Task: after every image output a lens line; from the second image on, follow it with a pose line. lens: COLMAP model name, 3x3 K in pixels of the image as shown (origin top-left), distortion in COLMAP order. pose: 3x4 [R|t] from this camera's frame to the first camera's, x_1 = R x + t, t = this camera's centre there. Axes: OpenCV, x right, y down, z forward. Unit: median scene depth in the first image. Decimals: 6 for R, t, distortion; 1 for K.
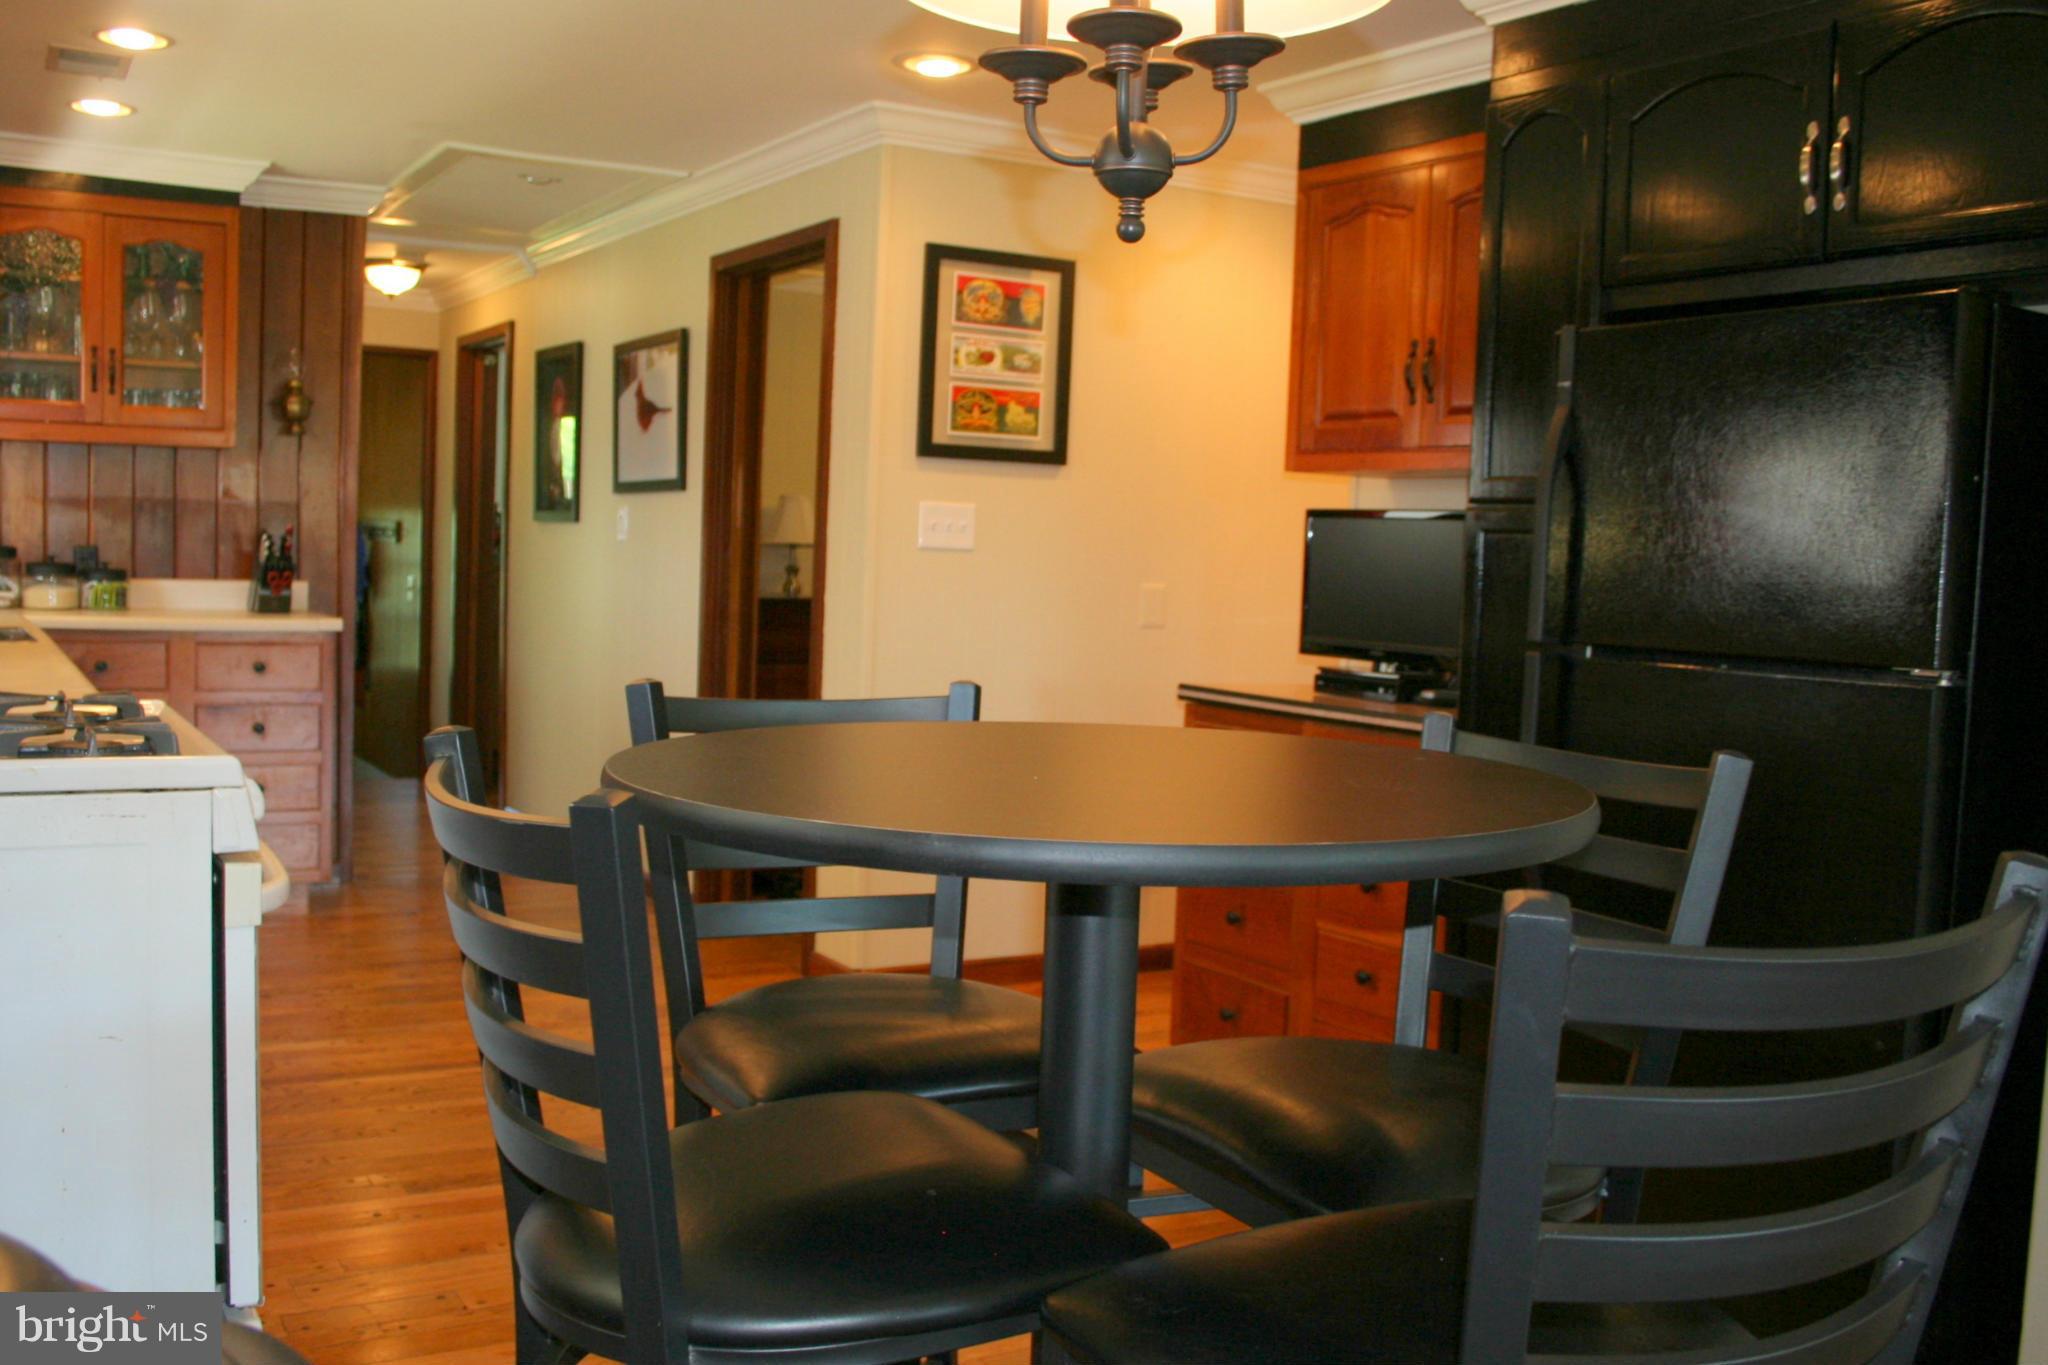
lens RADIAL K [[1900.3, 0, 1026.3], [0, 1900.3, 674.7], [0, 0, 1]] dist [-0.097863, 0.000000]
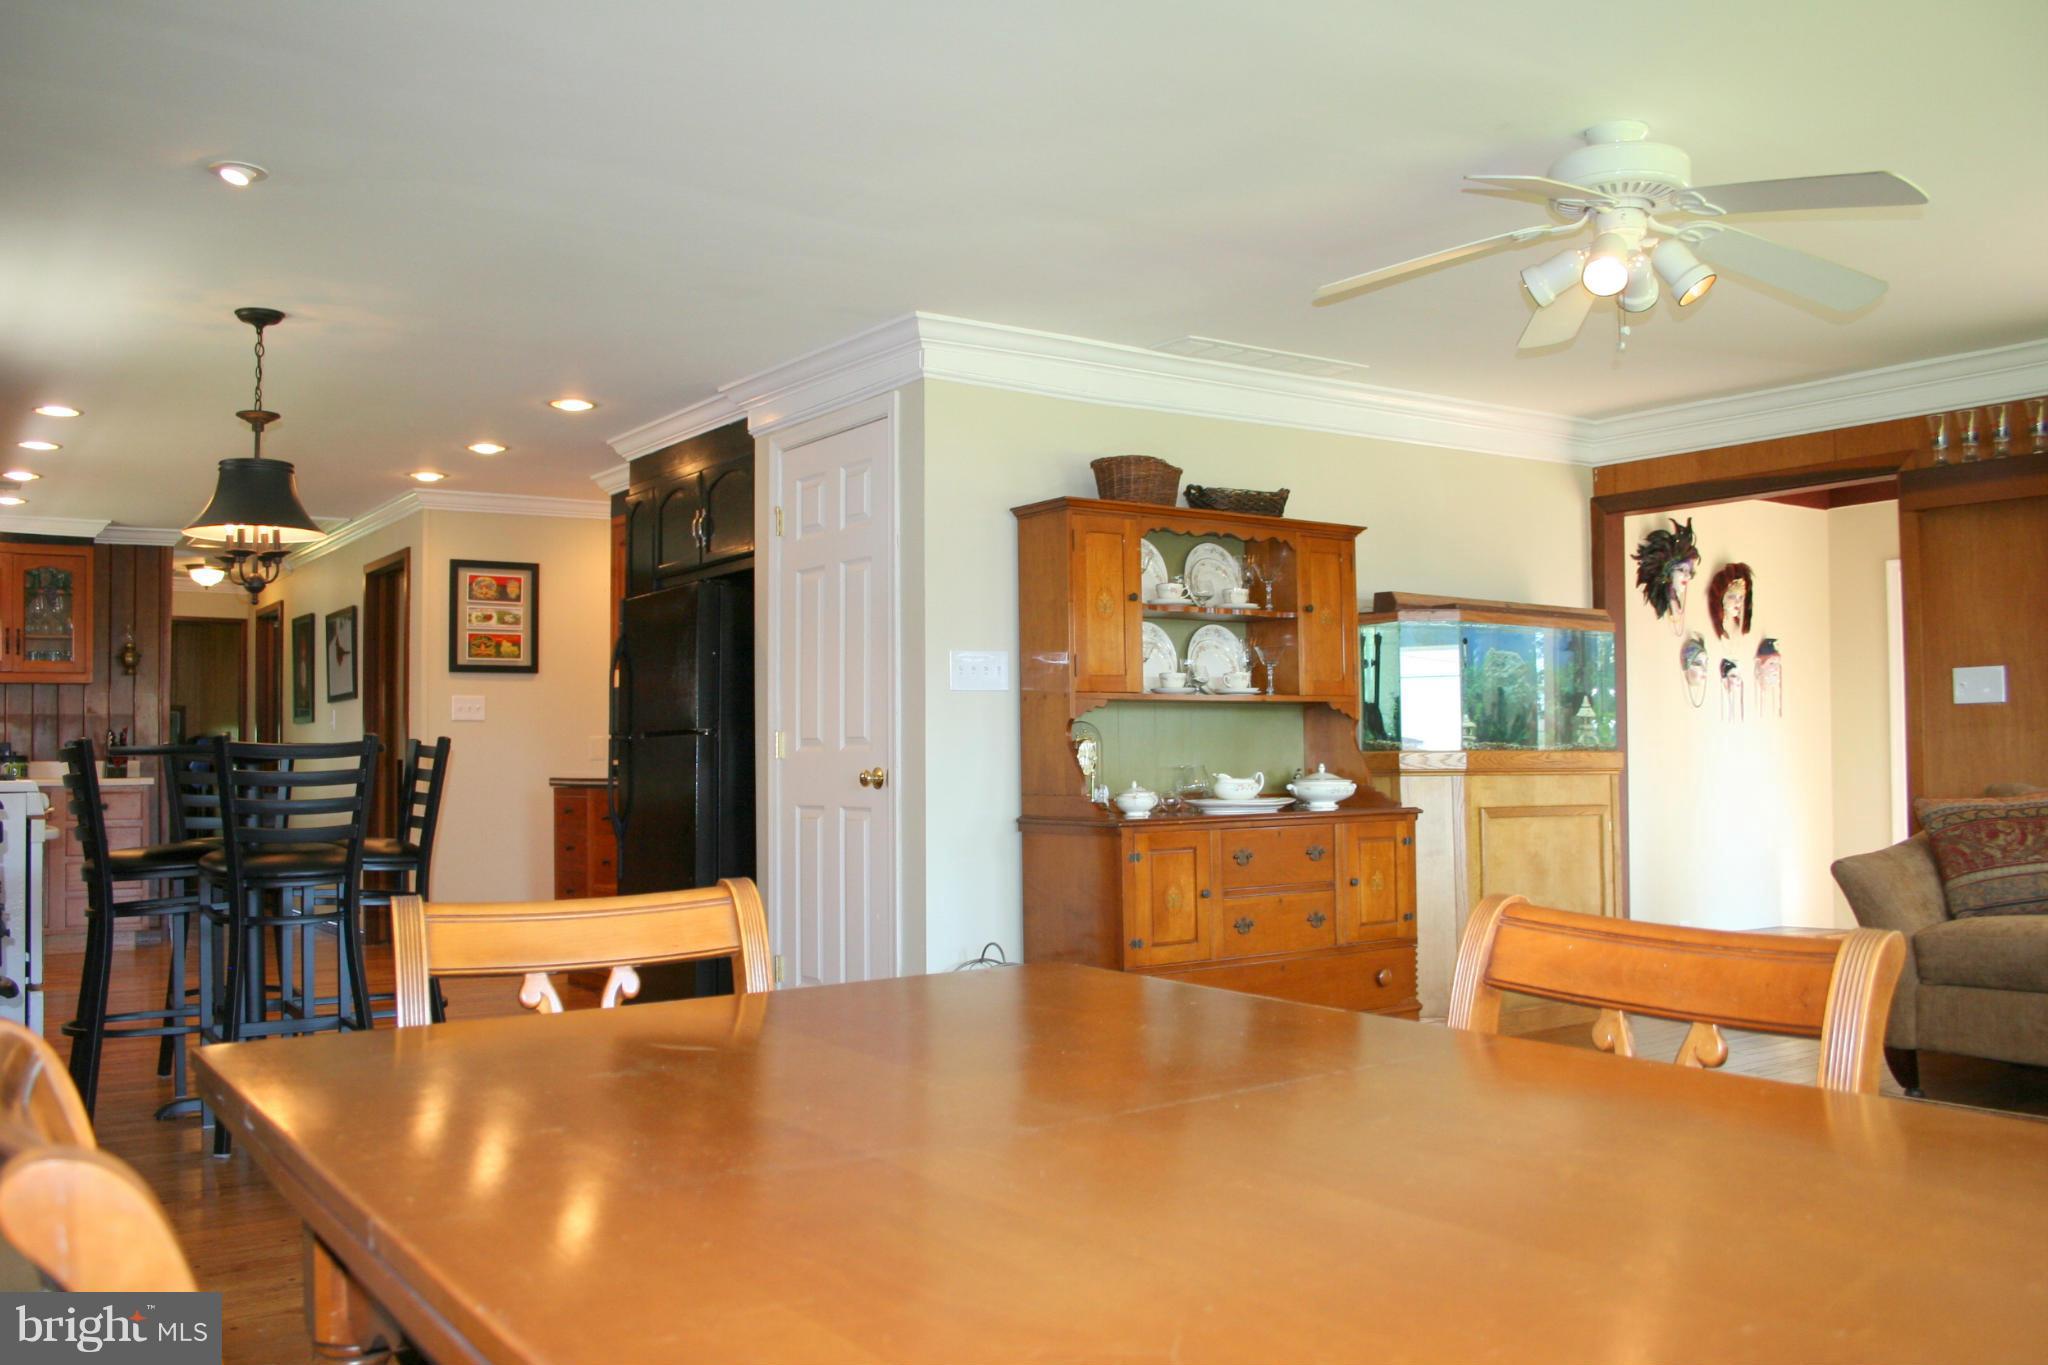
lens RADIAL K [[1714.3, 0, 1020.2], [0, 1714.3, 690.3], [0, 0, 1]] dist [-0.113885, 0.065077]
pose [[0.996783, -0.044283, 0.066807, 0.336726], [0.051062, 0.993324, -0.103440, 0.090349], [-0.061780, 0.106519, 0.992390, -0.597639]]
